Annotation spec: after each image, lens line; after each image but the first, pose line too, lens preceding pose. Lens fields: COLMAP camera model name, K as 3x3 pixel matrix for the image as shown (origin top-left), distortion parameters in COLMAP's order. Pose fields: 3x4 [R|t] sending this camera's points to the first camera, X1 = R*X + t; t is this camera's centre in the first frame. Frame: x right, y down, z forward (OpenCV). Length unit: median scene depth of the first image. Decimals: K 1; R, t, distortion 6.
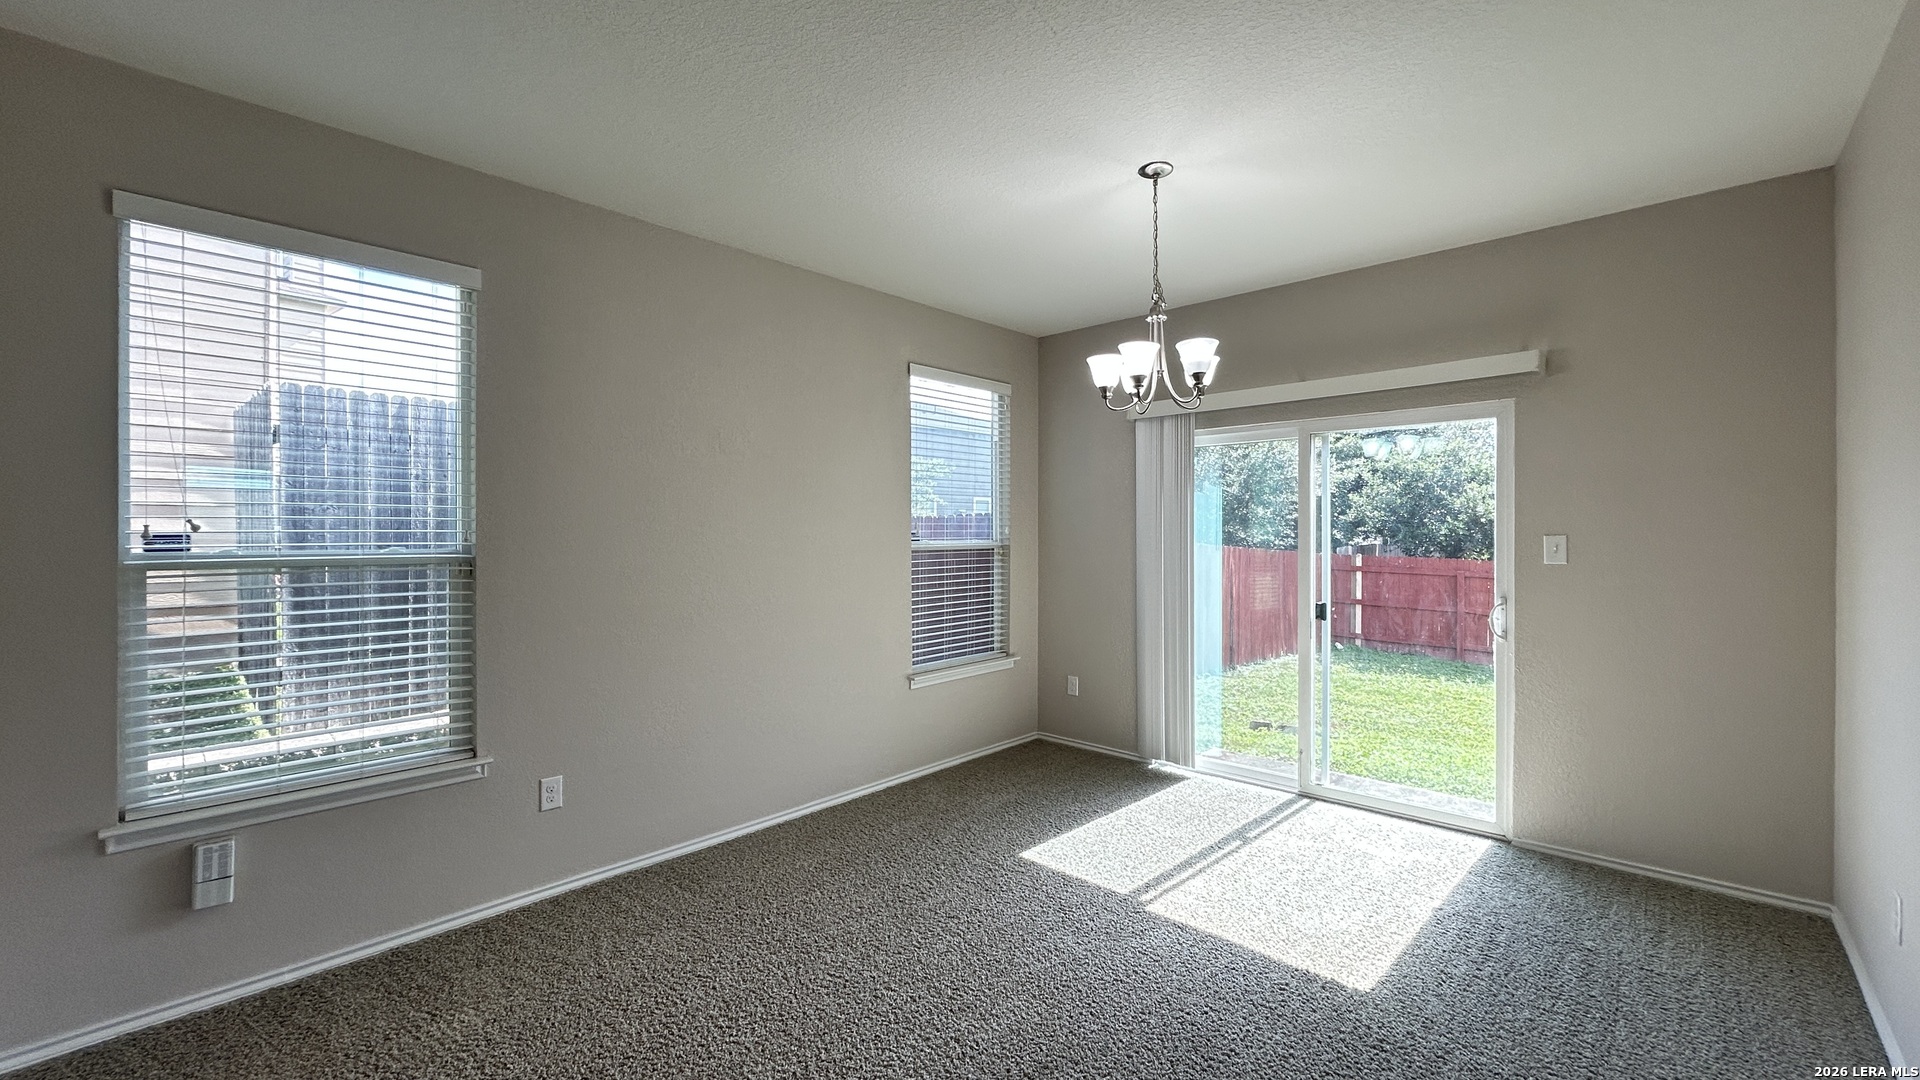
lens RADIAL K [[770.2, 0, 979.1], [0, 770.2, 545.3], [0, 0, 1]] dist [-0.000689, 0.000327]
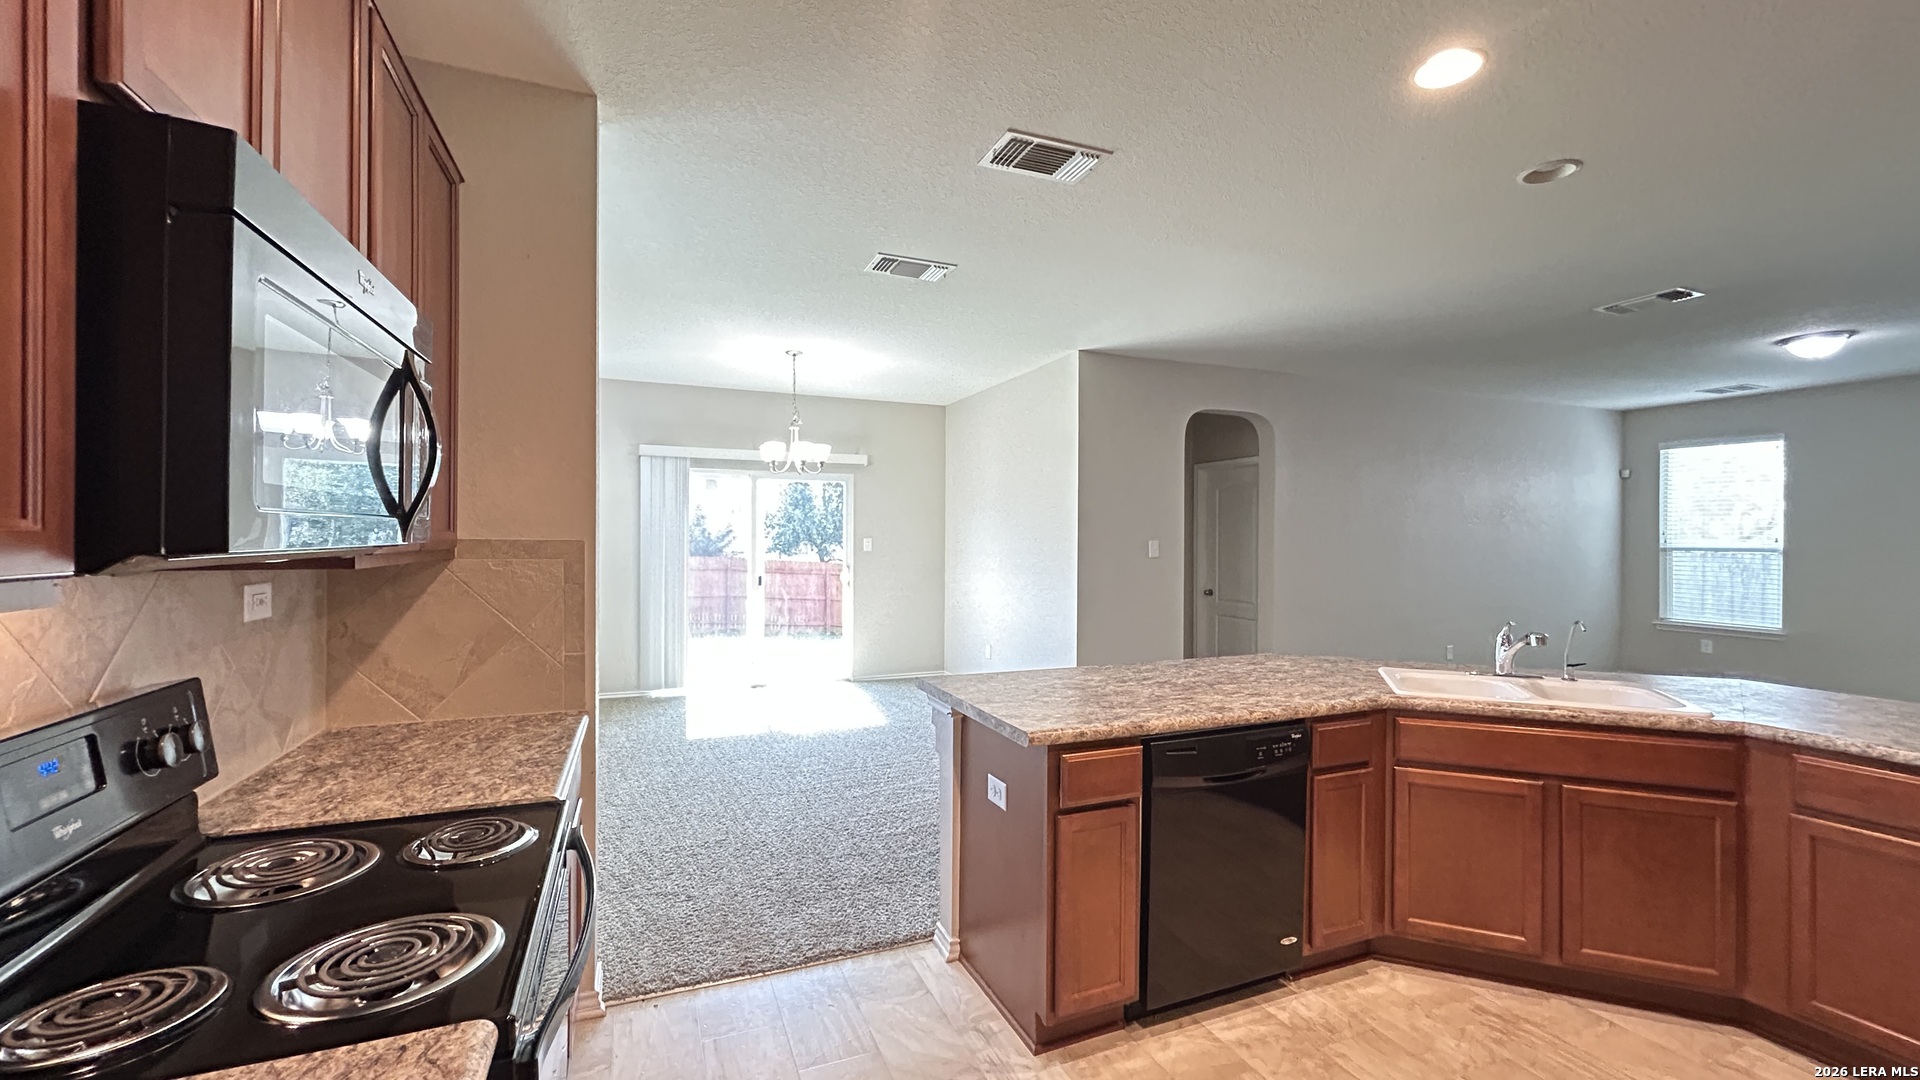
lens RADIAL K [[770.2, 0, 953.5], [0, 770.2, 538.8], [0, 0, 1]] dist [-0.000689, 0.000327]
pose [[0.436757, -0.001525, 0.899578, -1.118748], [0.005485, 0.999984, -0.000968, -0.005321], [-0.899563, 0.005357, 0.436758, -0.191370]]
